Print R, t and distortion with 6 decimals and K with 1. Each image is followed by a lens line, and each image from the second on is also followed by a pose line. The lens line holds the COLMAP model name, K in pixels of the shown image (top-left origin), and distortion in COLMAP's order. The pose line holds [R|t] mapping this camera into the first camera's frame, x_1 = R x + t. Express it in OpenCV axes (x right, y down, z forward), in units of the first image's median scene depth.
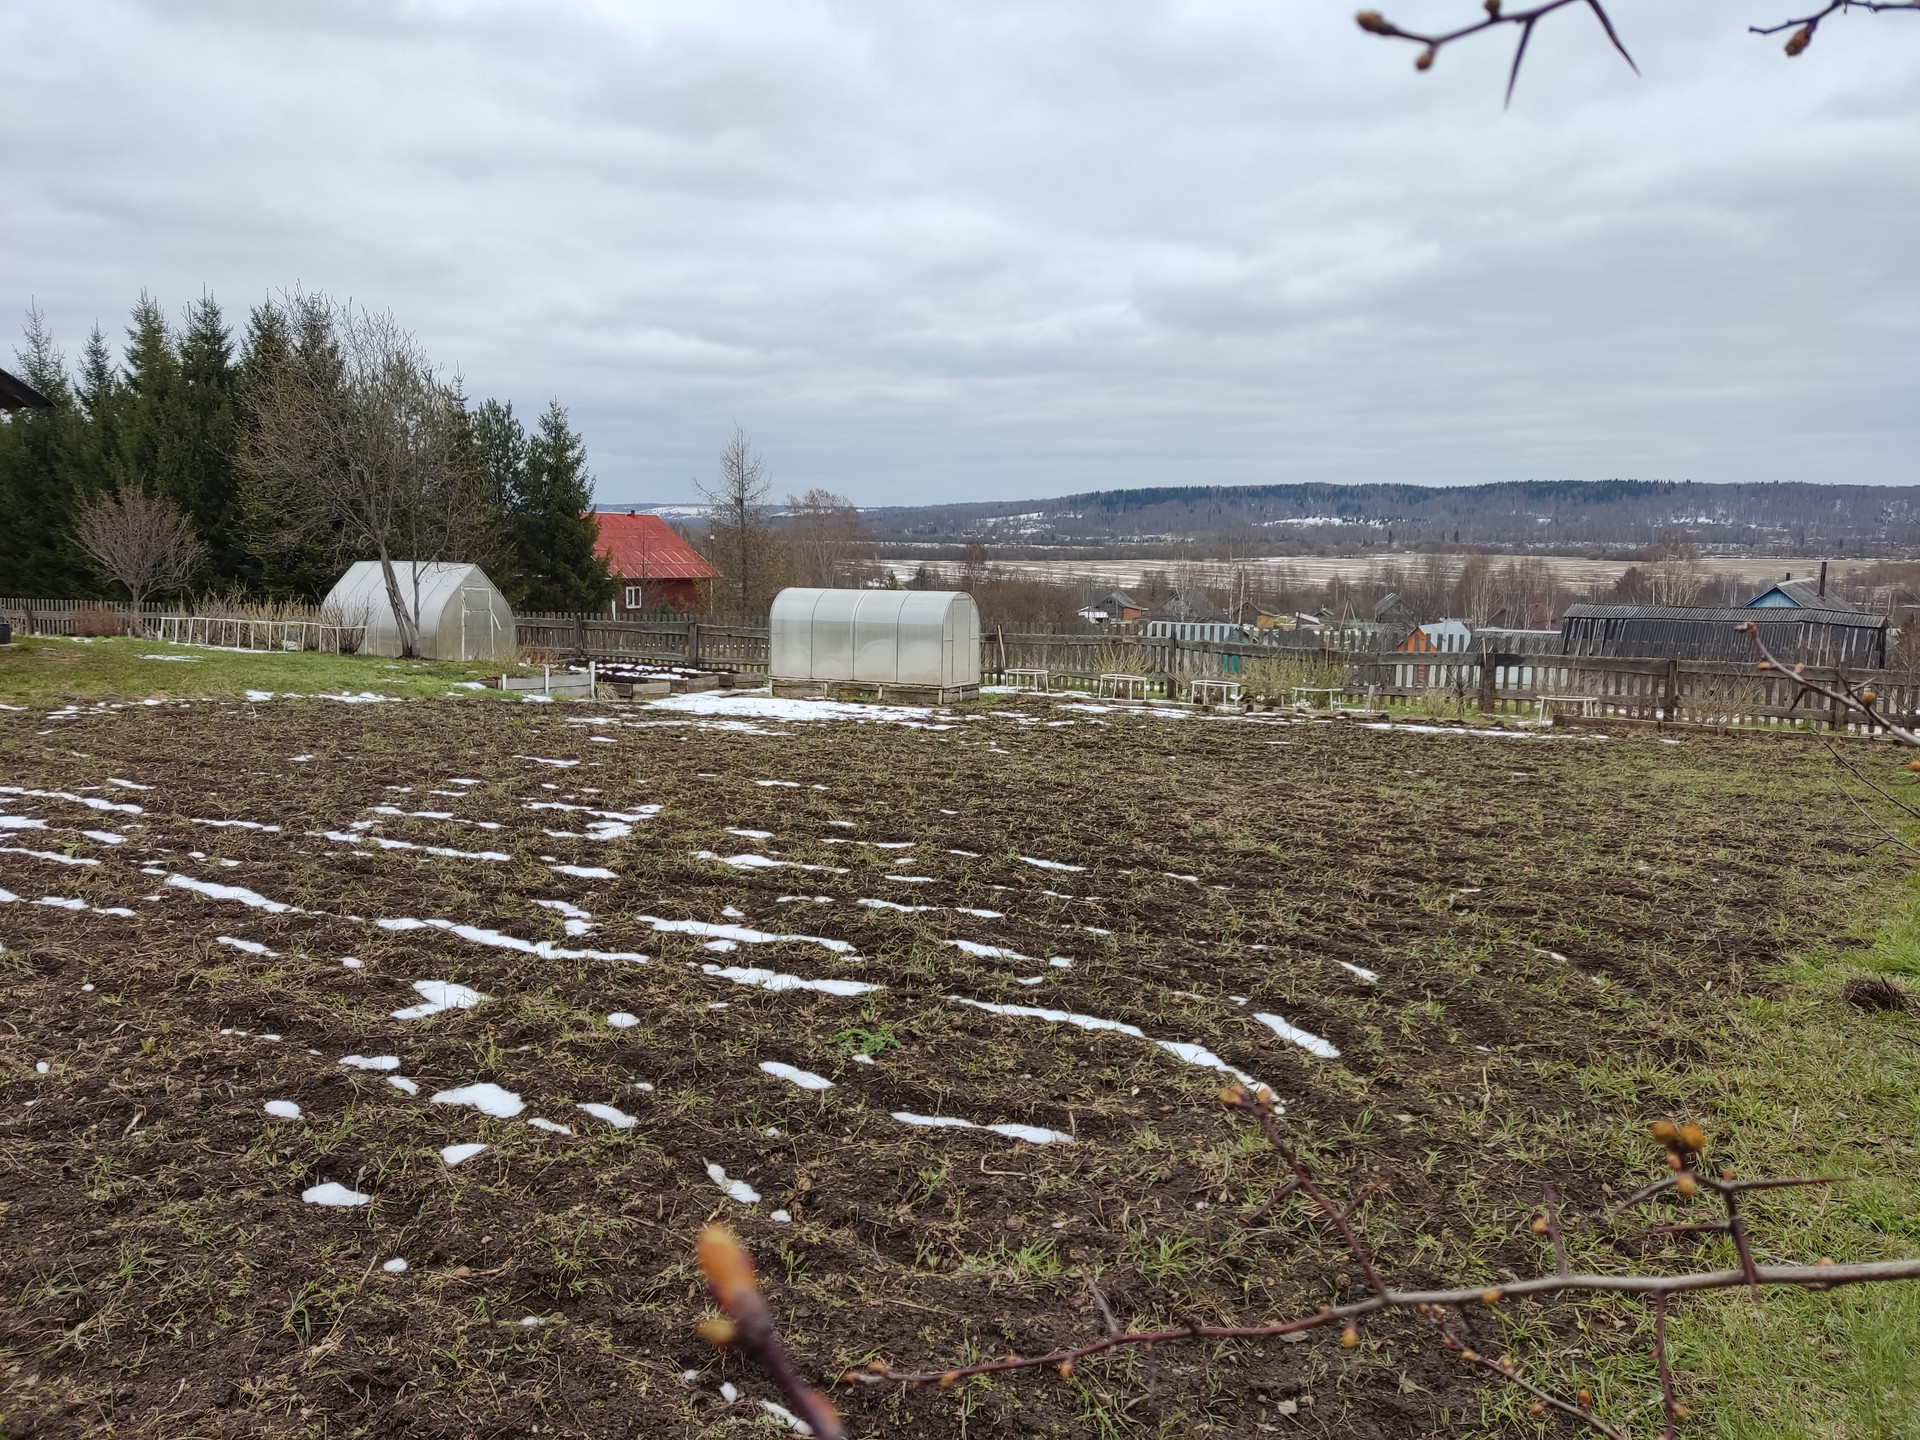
lens RADIAL K [[1382.1, 0, 960.4], [0, 1382.1, 764.6], [0, 0, 1]] dist [0.114186, -0.150386]
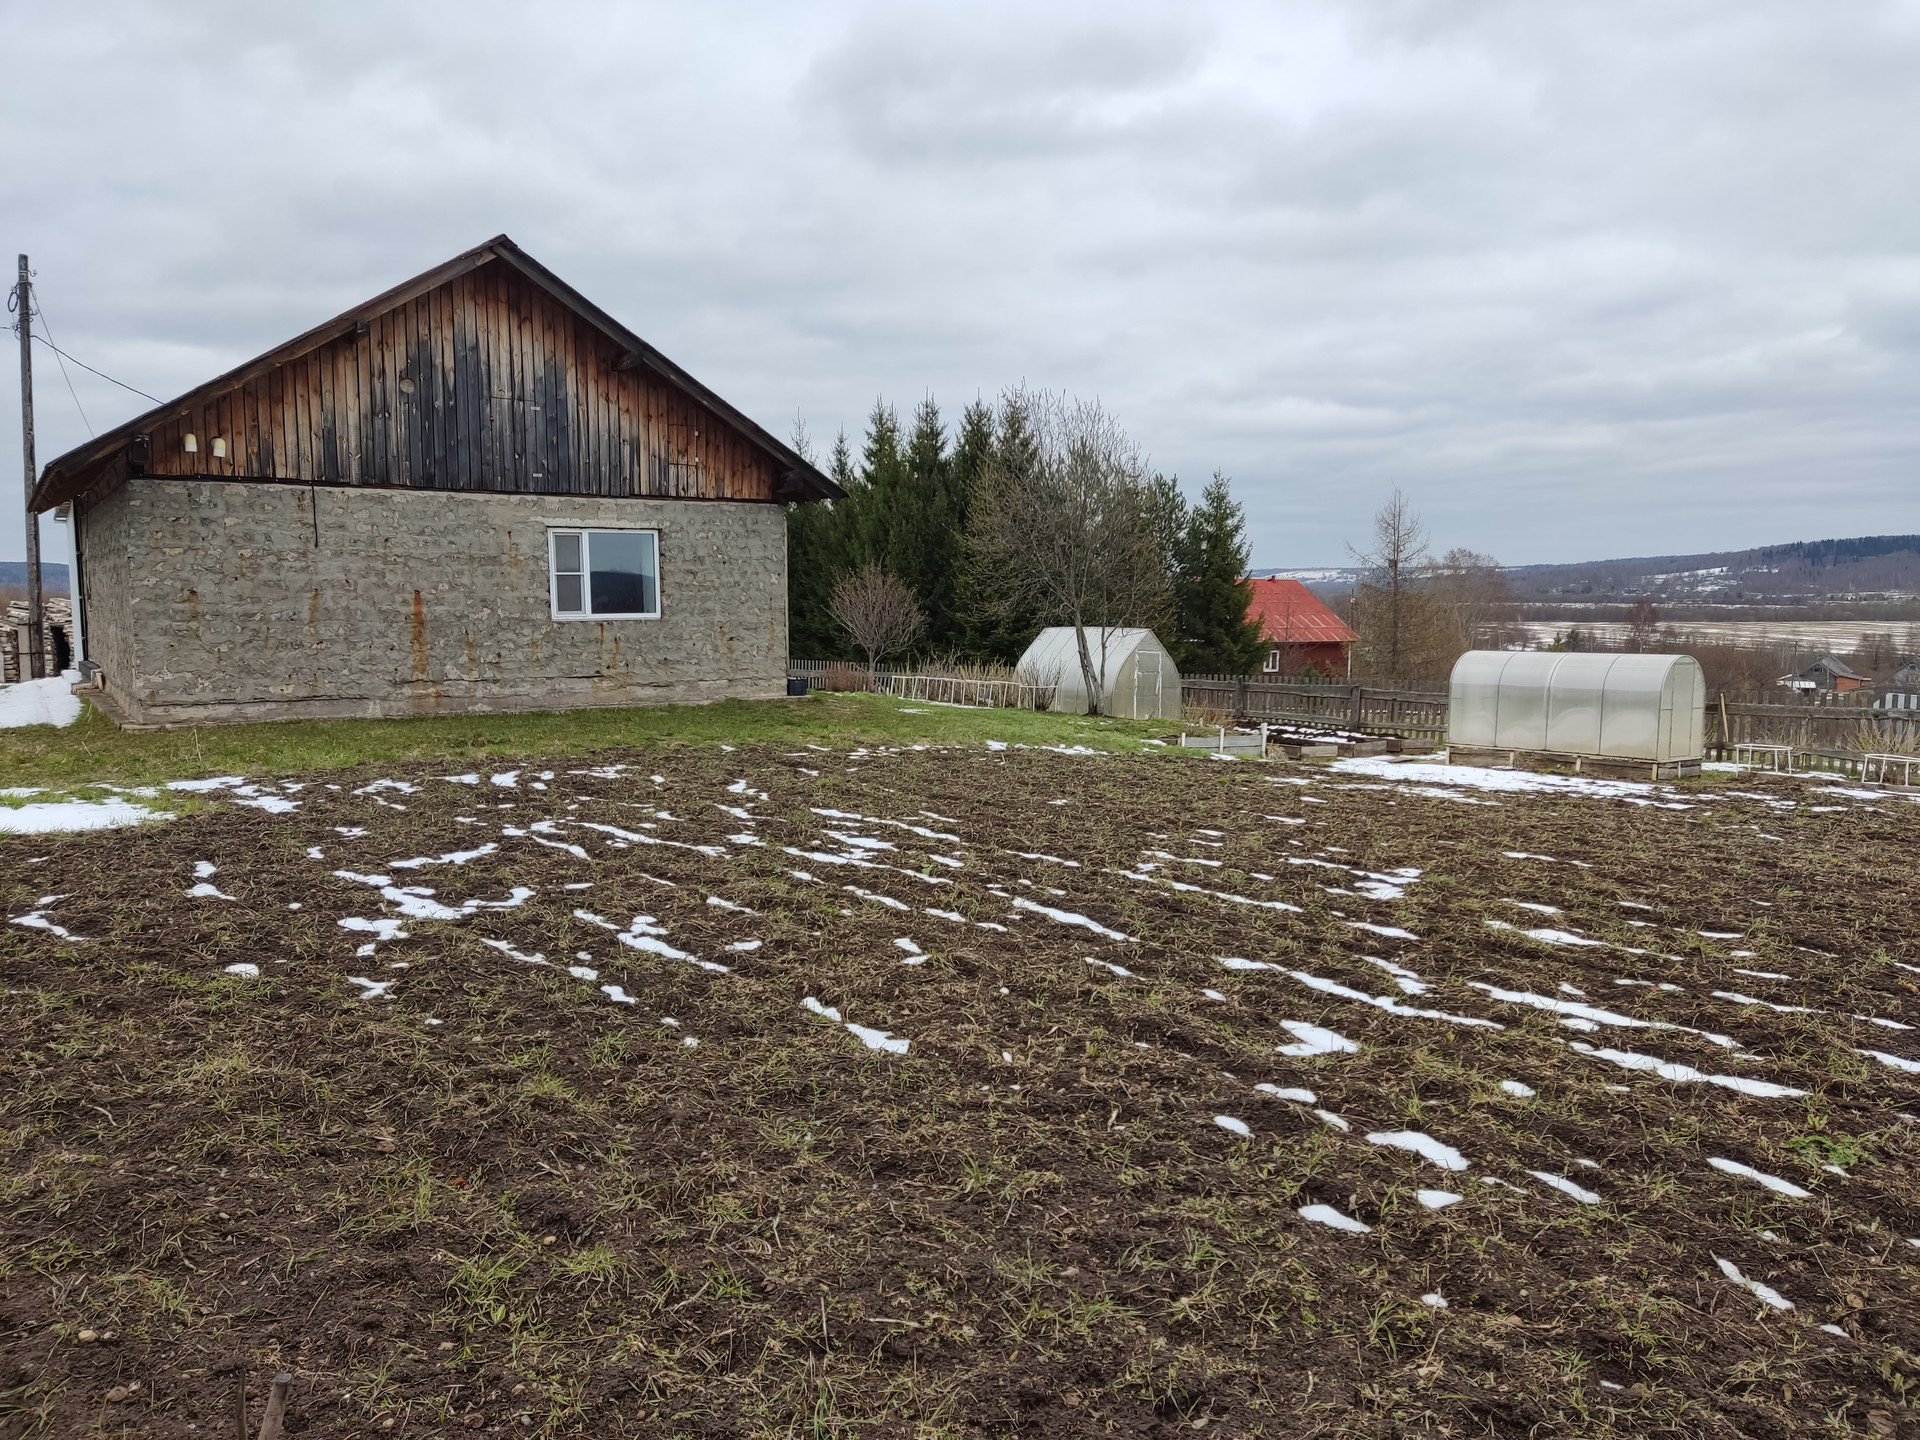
lens RADIAL K [[1398.8, 0, 966.6], [0, 1398.8, 729.3], [0, 0, 1]] dist [0.116607, -0.159494]
pose [[0.909664, 0.029397, -0.414304, -0.052558], [-0.058915, 0.996539, -0.058645, 0.004448], [0.411146, 0.077756, 0.908247, -0.018901]]
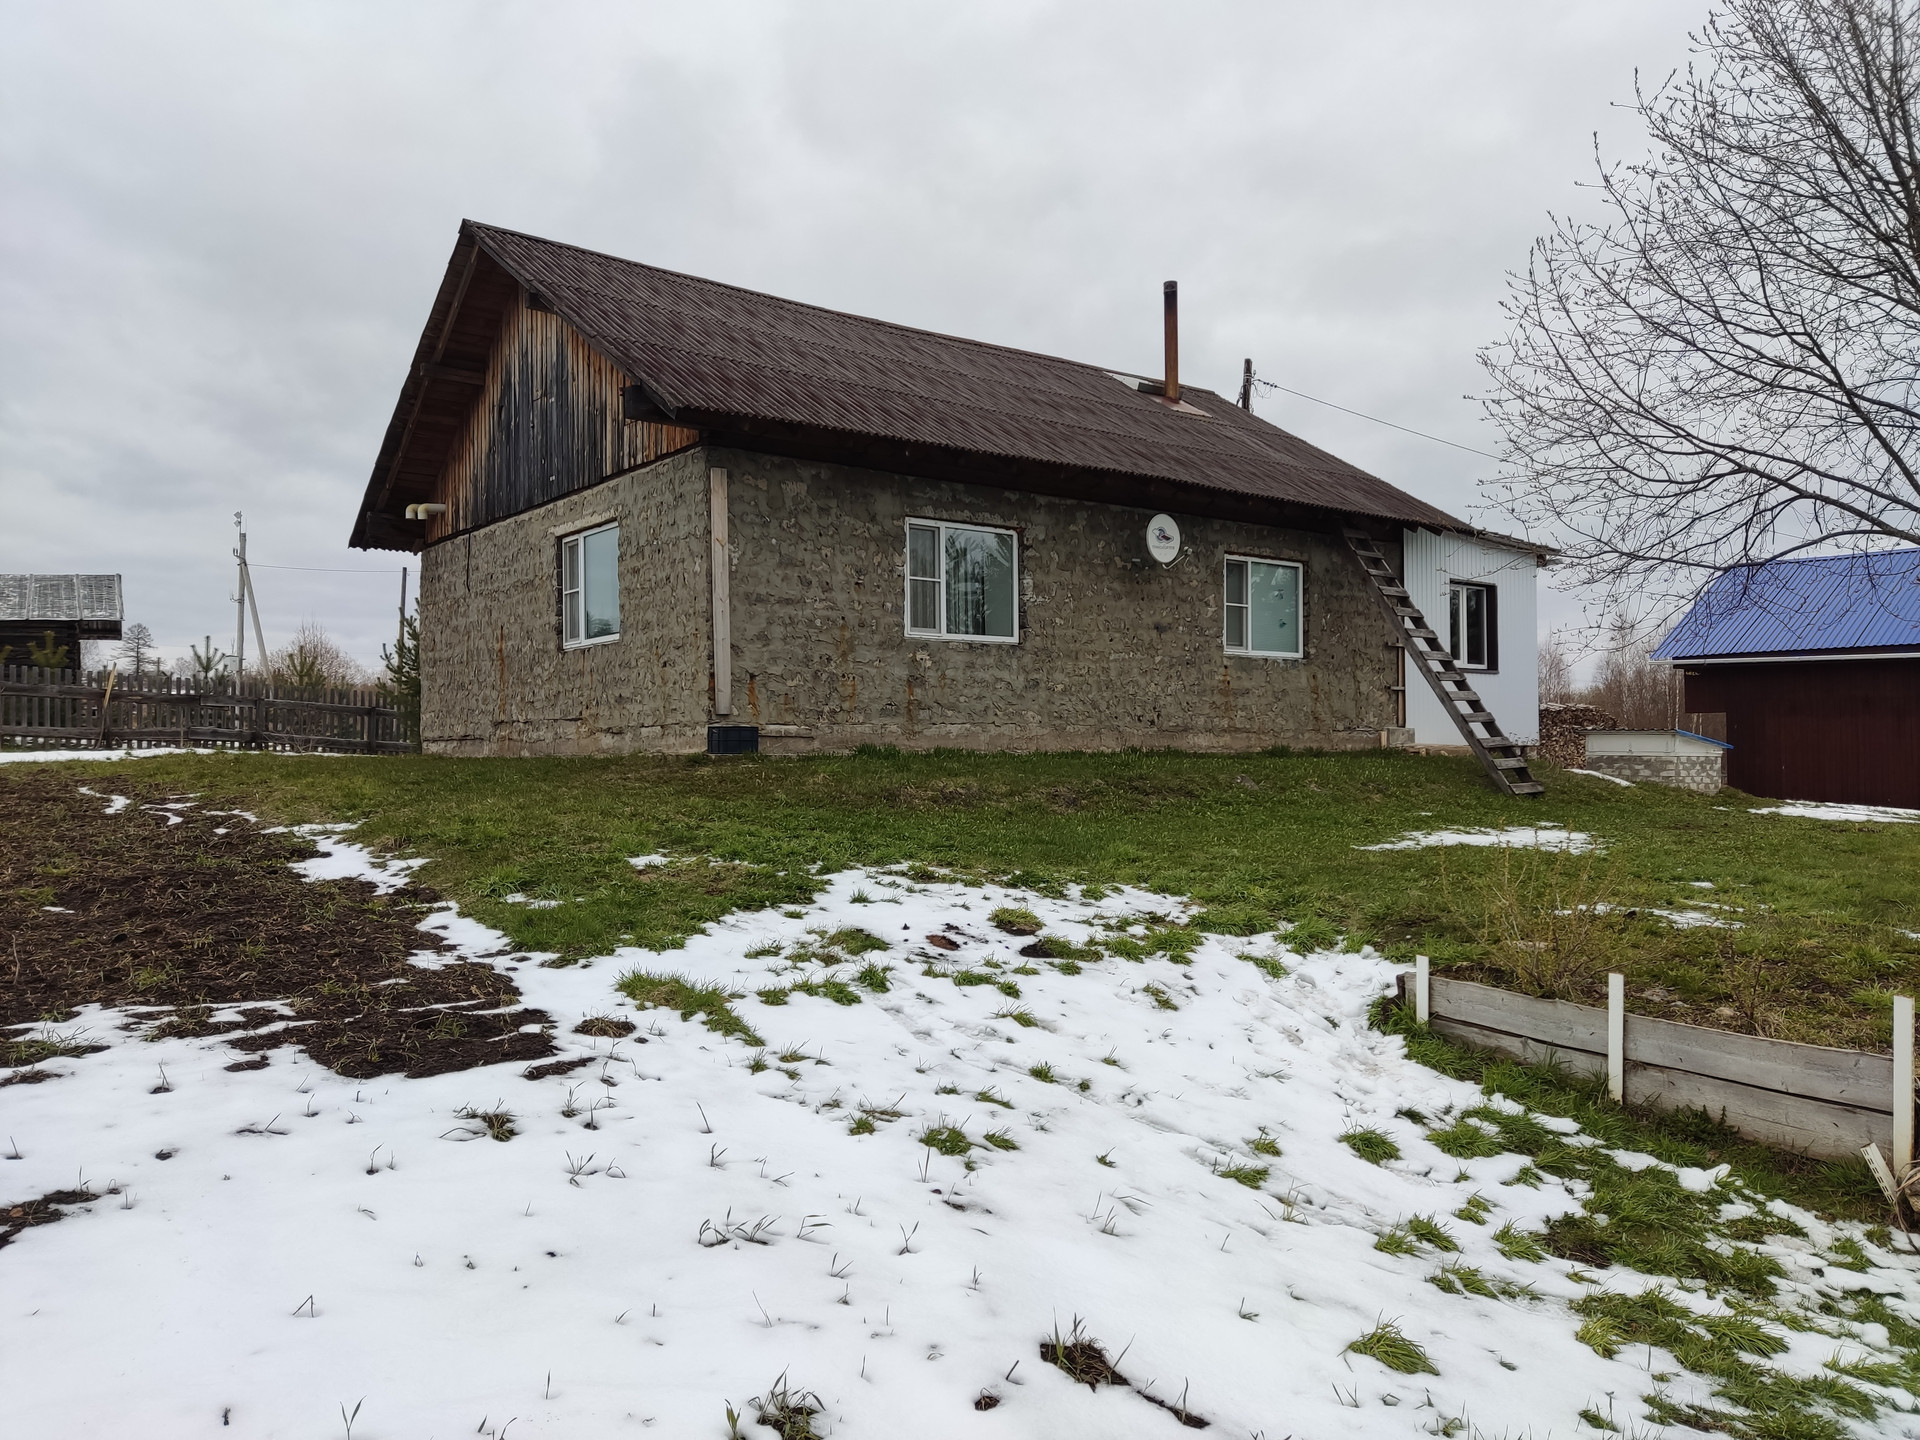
lens RADIAL K [[1400.4, 0, 953.9], [0, 1400.4, 731.2], [0, 0, 1]] dist [0.120092, -0.163686]
pose [[-0.347200, -0.024110, -0.937481, -0.047143], [-0.155054, 0.987387, 0.032031, -0.131057], [0.924884, 0.156482, -0.346559, 1.285766]]
